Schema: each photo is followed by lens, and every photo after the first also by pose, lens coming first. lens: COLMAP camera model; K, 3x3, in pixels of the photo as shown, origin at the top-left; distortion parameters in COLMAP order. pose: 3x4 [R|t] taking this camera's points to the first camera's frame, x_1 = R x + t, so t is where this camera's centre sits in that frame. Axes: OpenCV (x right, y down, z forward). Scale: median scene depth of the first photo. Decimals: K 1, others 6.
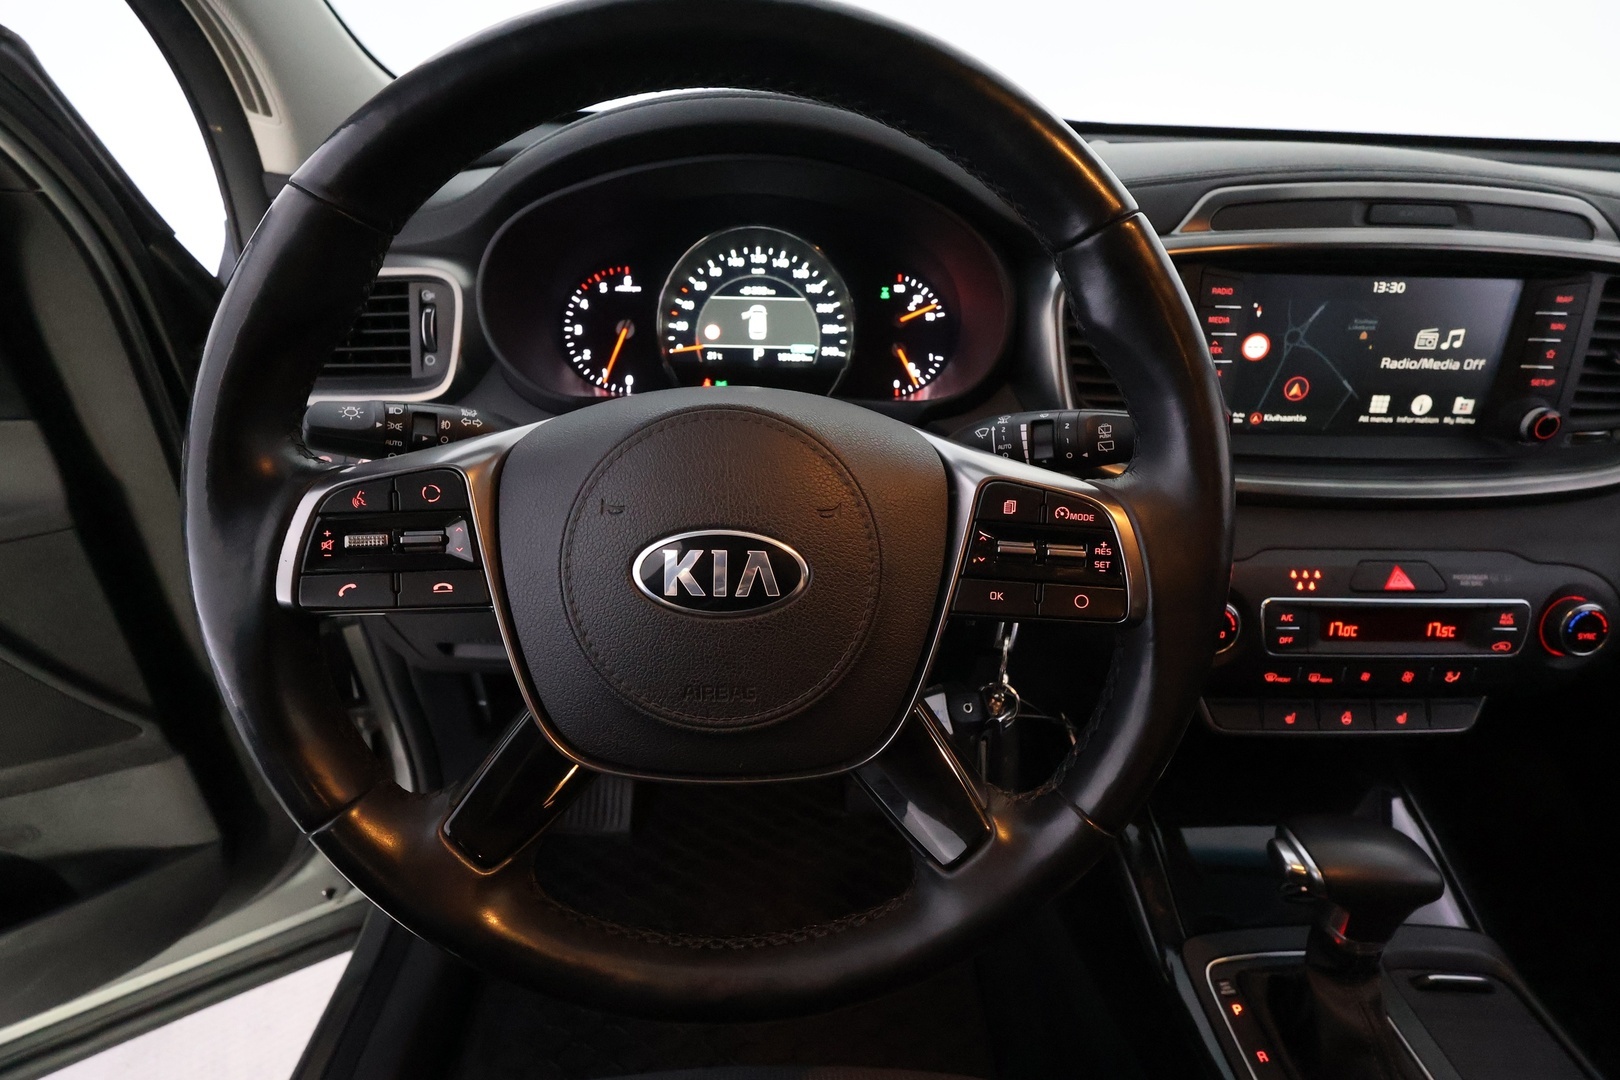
lens RADIAL K [[749.4, 0, 812.0], [0, 749.4, 541.0], [0, 0, 1]] dist [-0.007997, 0.001777]
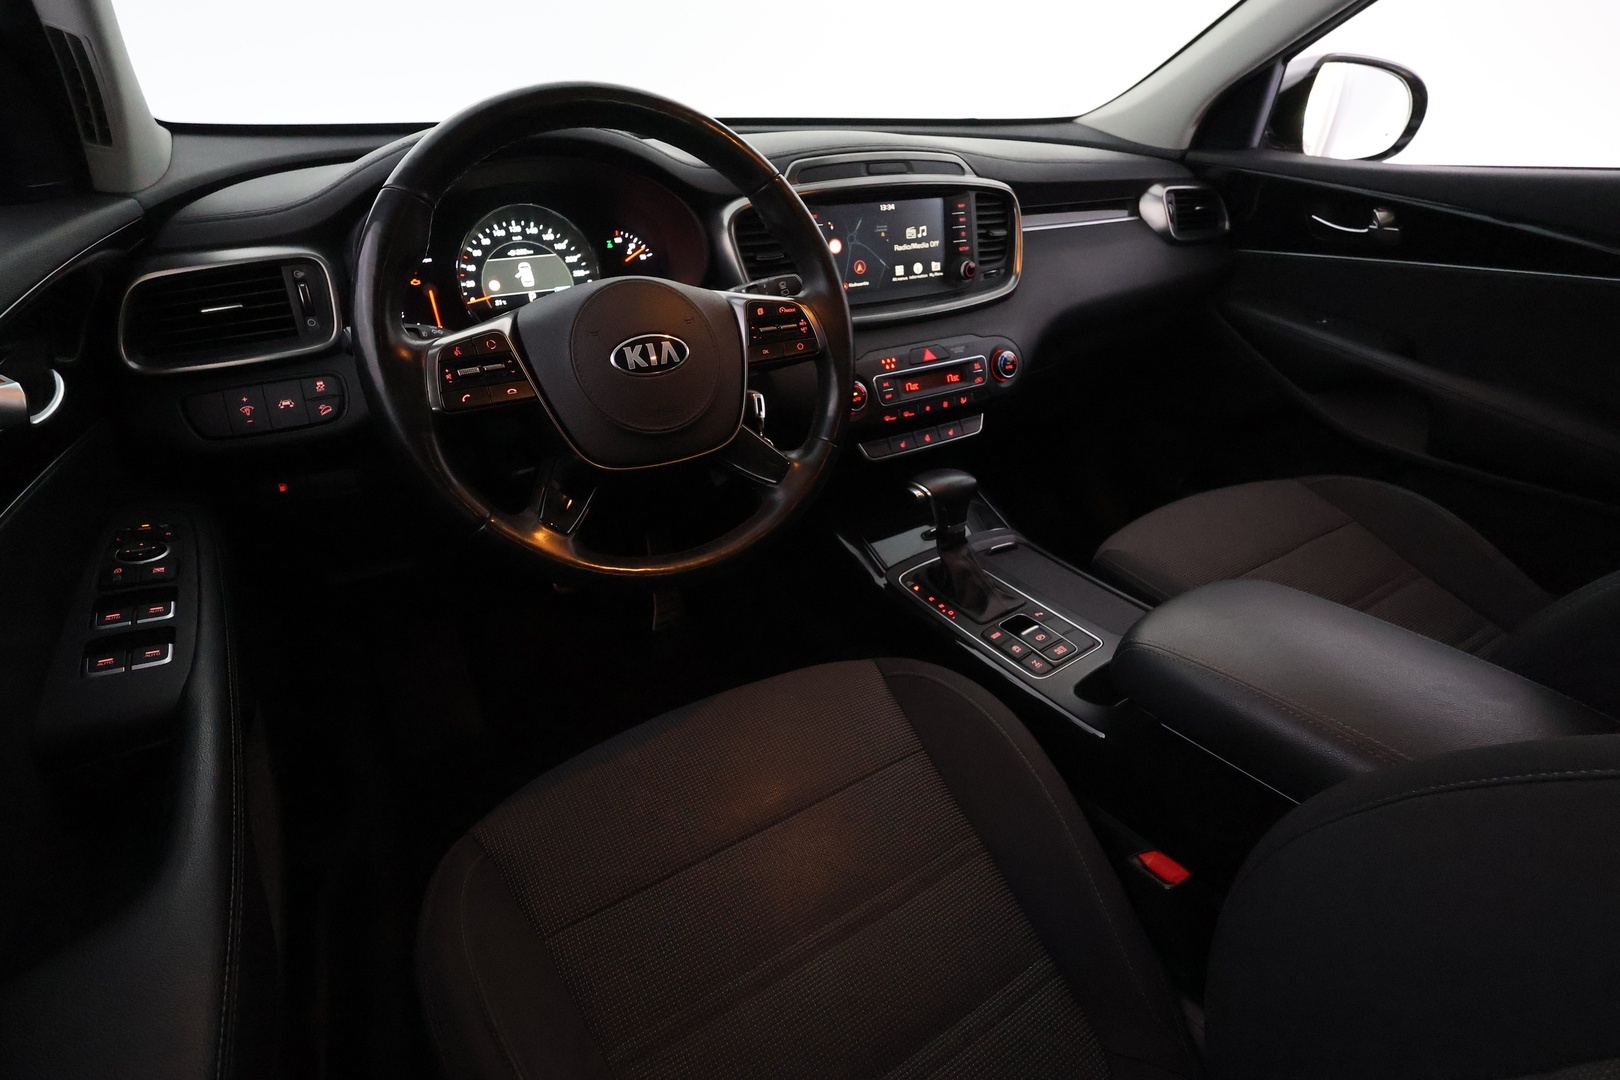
lens RADIAL K [[749.4, 0, 816.2], [0, 749.4, 538.9], [0, 0, 1]] dist [-0.007997, 0.001777]
pose [[0.866300, -0.268984, 0.420919, -0.409373], [0.260156, 0.962287, 0.079509, 0.271285], [-0.426431, 0.040626, 0.903607, -0.604944]]
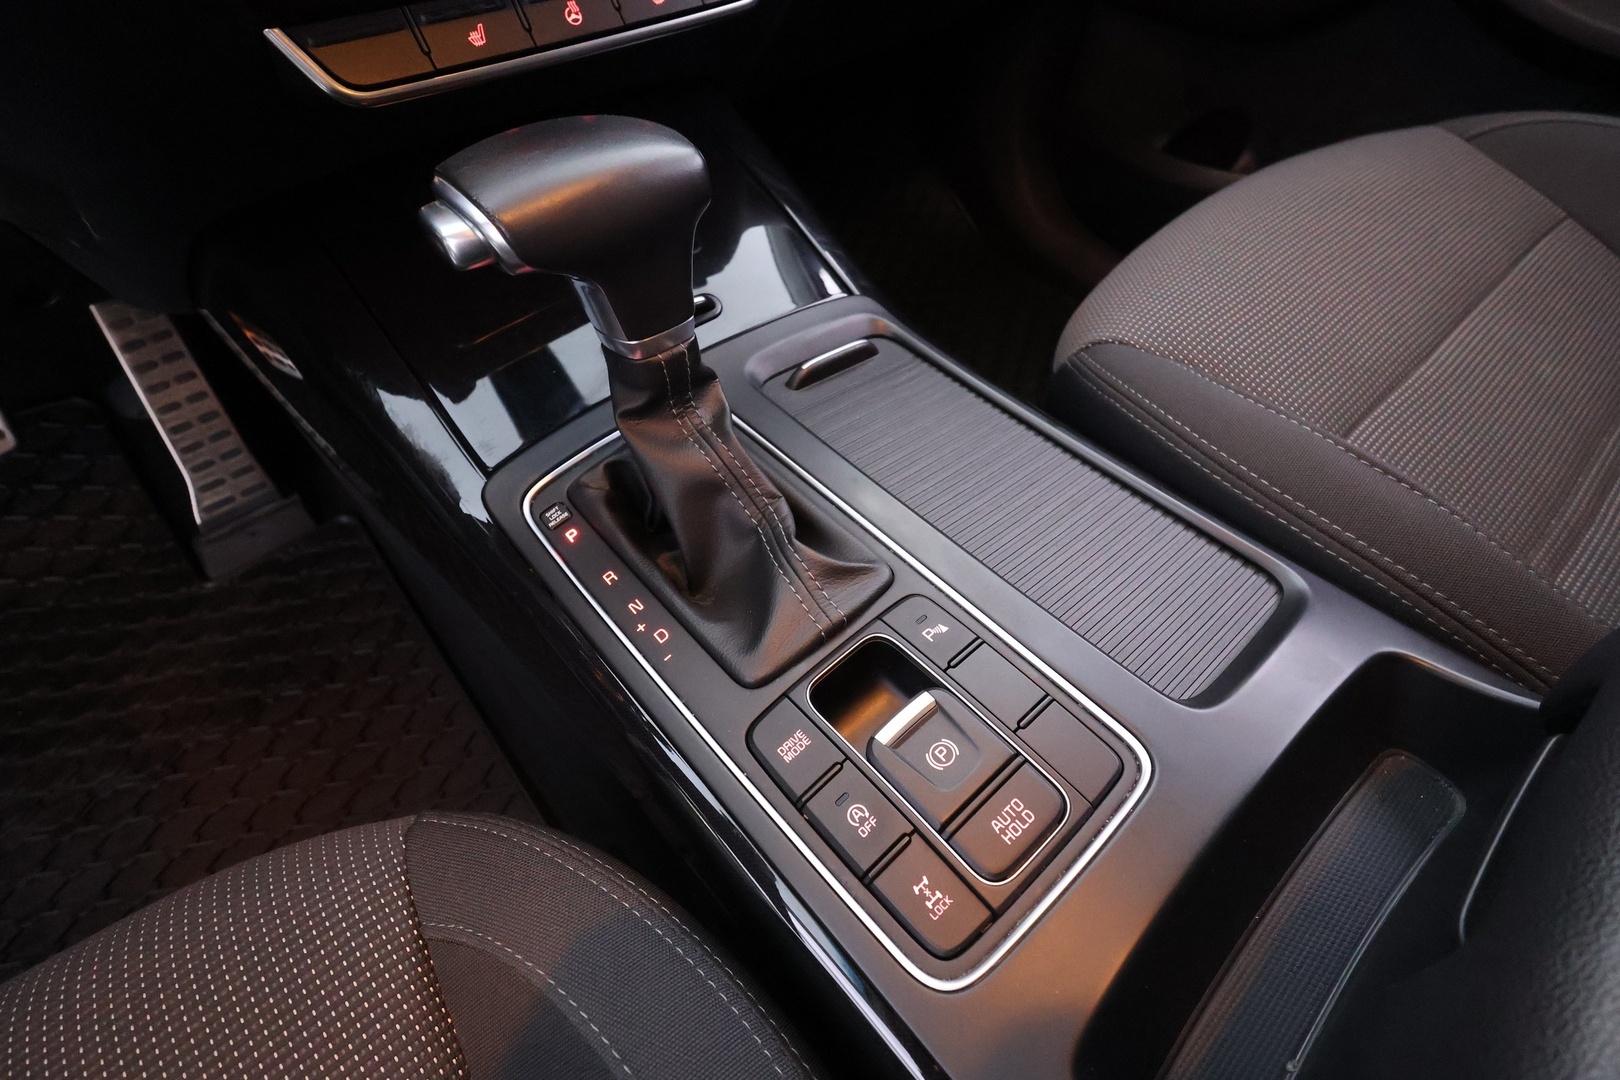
lens RADIAL K [[749.4, 0, 818.4], [0, 749.4, 535.7], [0, 0, 1]] dist [-0.007997, 0.001777]
pose [[0.769691, -0.501357, 0.395243, 0.455975], [0.302517, 0.831601, 0.465750, 0.375897], [-0.562191, -0.238916, 0.791745, 0.361535]]
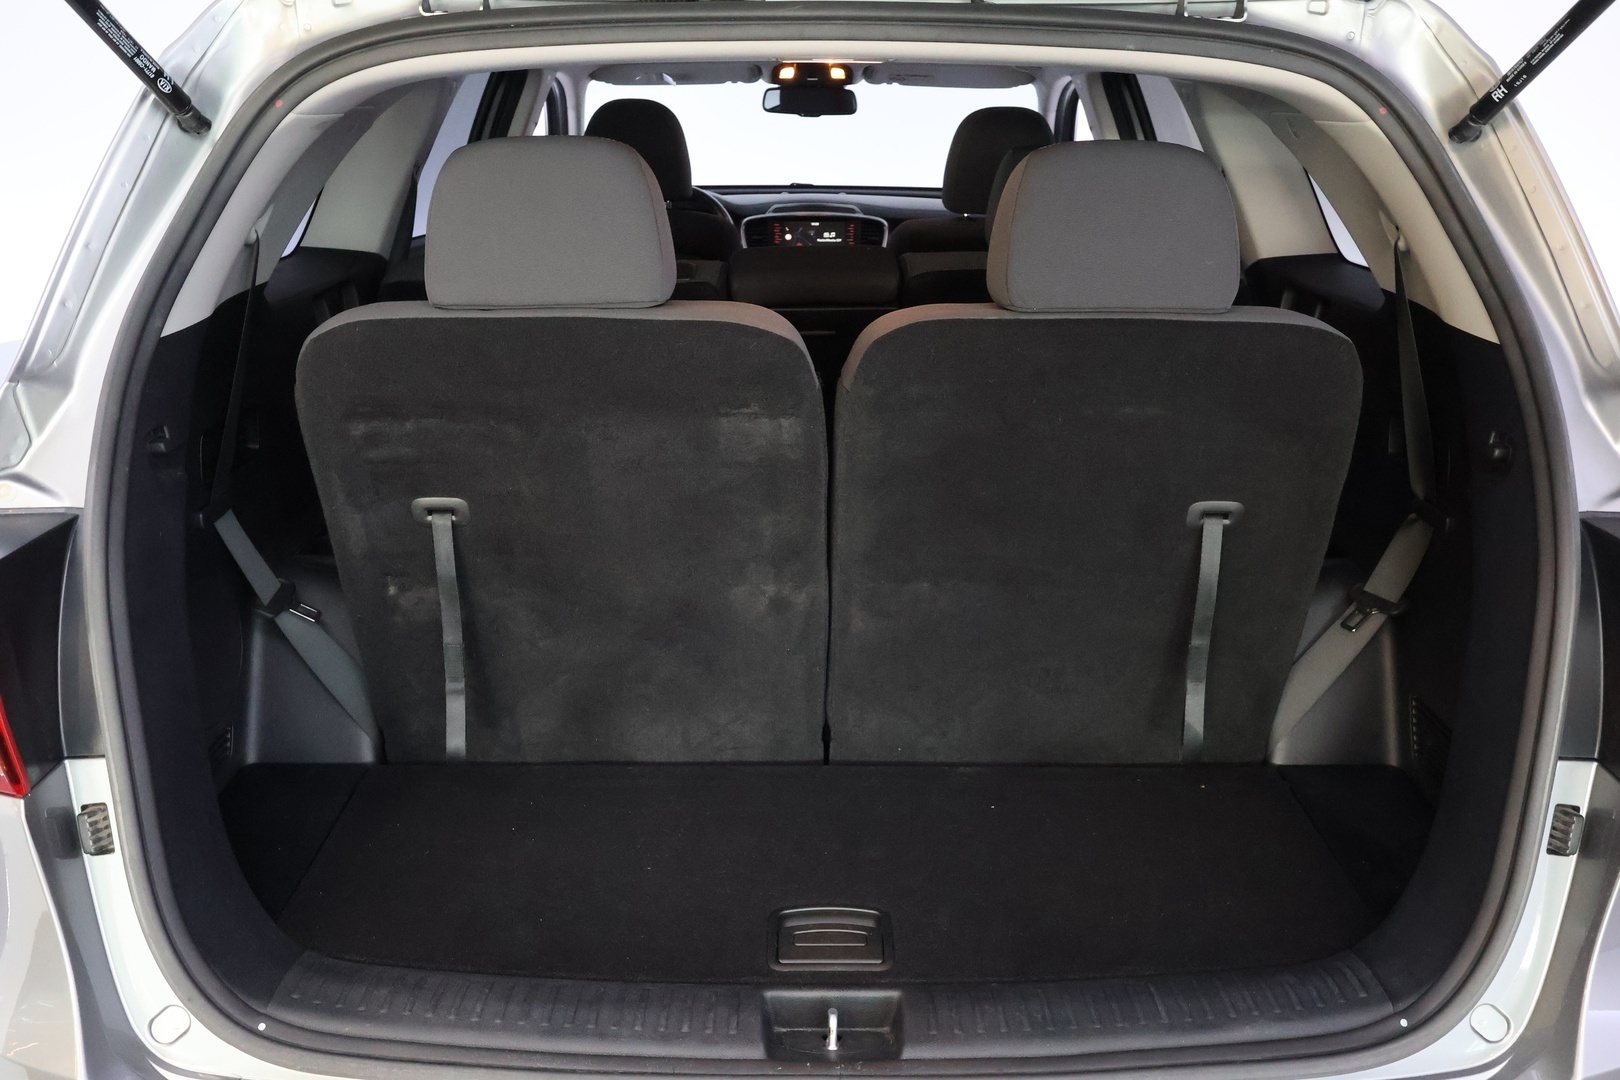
lens RADIAL K [[1268.7, 0, 813.8], [0, 1268.7, 540.6], [0, 0, 1]] dist [0.004678, -0.005047]
pose [[0.999693, -0.006573, -0.023871, 0.926561], [0.001926, 0.981844, -0.189679, 3.051152], [0.024684, 0.189575, 0.981556, -6.294905]]
